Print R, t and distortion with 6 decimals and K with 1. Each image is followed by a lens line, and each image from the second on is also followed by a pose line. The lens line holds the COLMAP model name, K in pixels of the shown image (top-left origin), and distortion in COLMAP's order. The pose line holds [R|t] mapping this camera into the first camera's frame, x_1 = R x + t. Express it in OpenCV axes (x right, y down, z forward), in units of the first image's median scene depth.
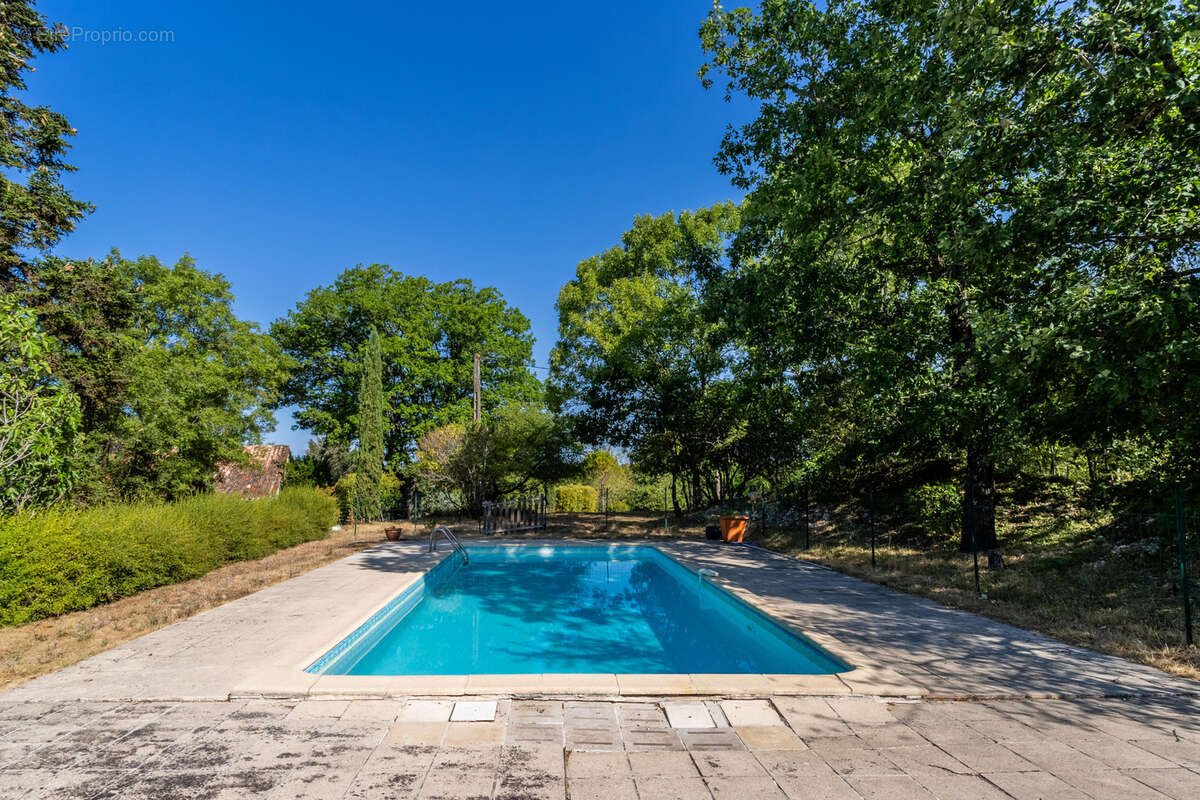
lens RADIAL K [[730.1, 0, 600.0], [0, 730.1, 400.0], [0, 0, 1]] dist [0.003454, 0.003055]
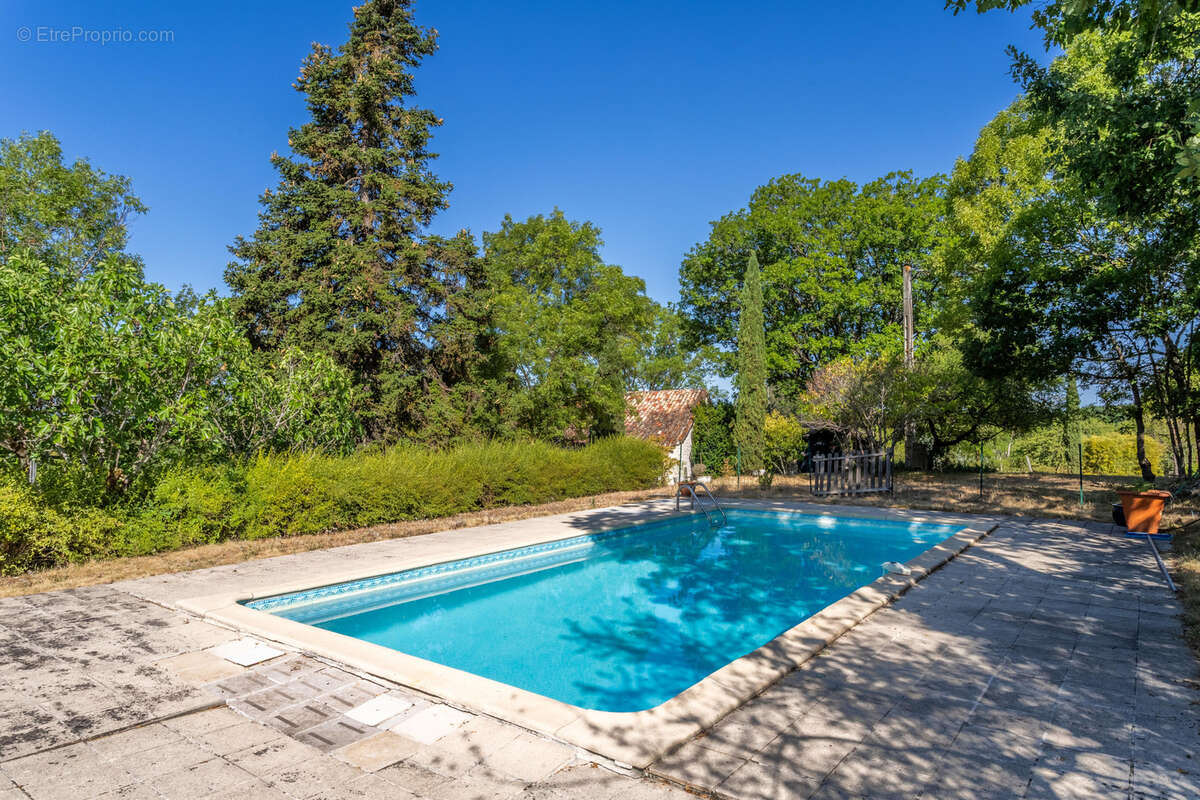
lens RADIAL K [[859.5, 0, 600.0], [0, 859.5, 400.0], [0, 0, 1]] dist [-0.000928, 0.000103]
pose [[0.725387, -0.014221, -0.688195, 0.817258], [0.072048, 0.995863, 0.055363, 0.017178], [0.684561, -0.089743, 0.723411, 0.365729]]
